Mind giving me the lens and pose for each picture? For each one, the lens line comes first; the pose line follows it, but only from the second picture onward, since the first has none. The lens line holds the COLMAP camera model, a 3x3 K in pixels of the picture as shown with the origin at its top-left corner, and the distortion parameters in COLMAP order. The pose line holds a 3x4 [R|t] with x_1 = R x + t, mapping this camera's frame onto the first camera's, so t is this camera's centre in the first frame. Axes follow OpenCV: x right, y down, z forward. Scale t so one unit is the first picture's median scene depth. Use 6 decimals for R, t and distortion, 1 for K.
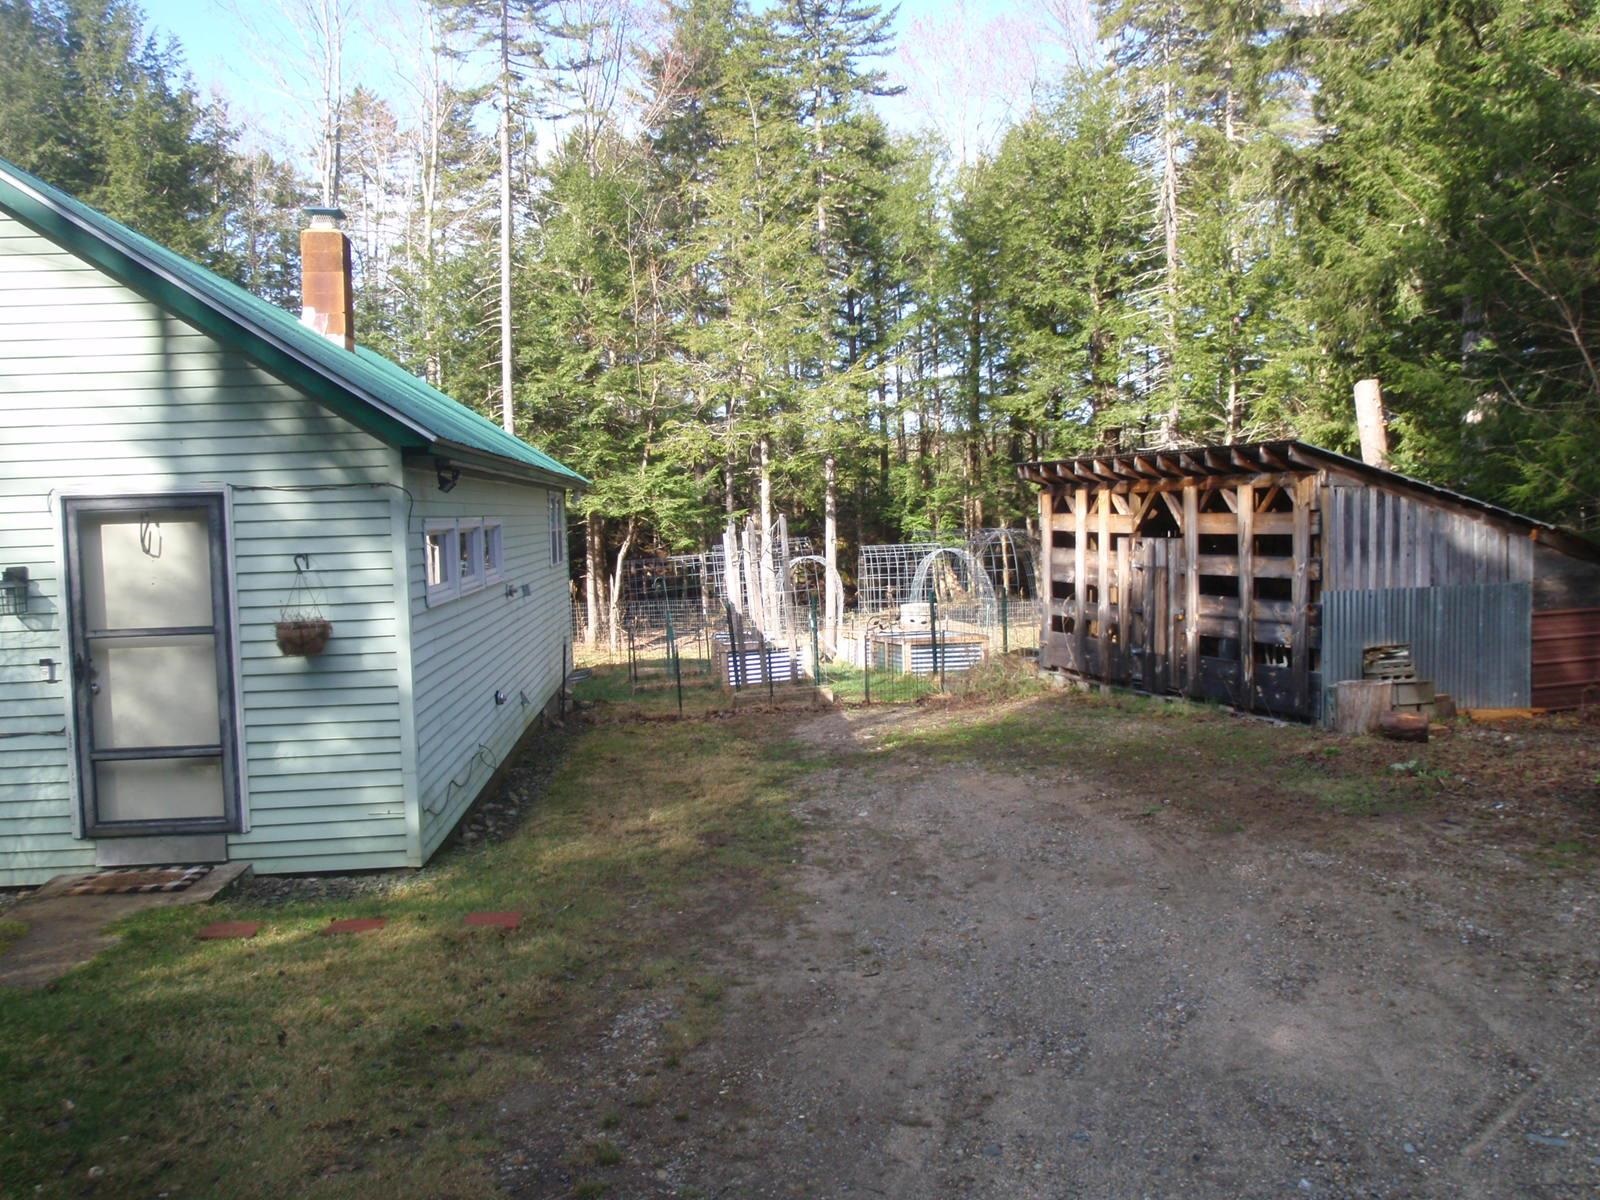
lens RADIAL K [[1331.3, 0, 807.6], [0, 1331.3, 601.8], [0, 0, 1]] dist [-0.079922, 0.044612]
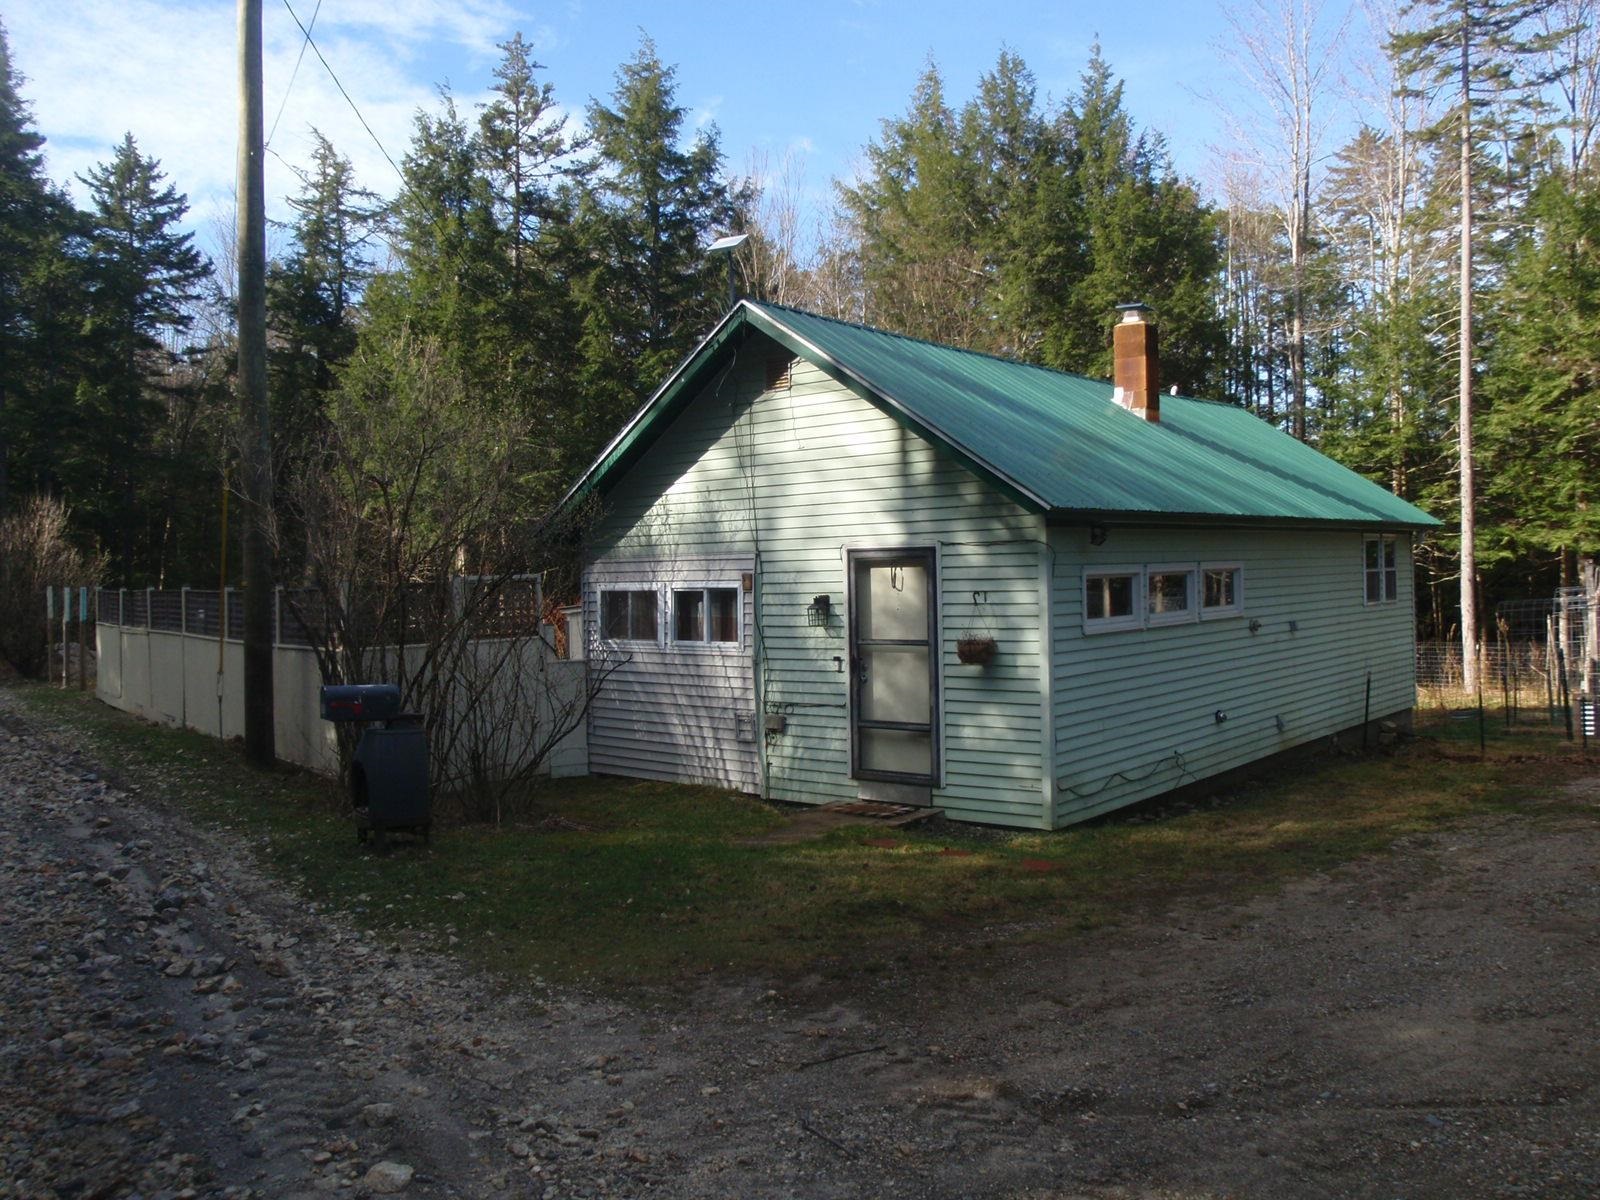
lens RADIAL K [[1331.3, 0, 799.6], [0, 1331.3, 586.5], [0, 0, 1]] dist [-0.079922, 0.044612]
pose [[0.705979, 0.019959, -0.707951, 0.468011], [-0.043589, 0.998932, -0.015305, -0.011227], [0.706890, 0.041664, 0.706095, -0.121639]]
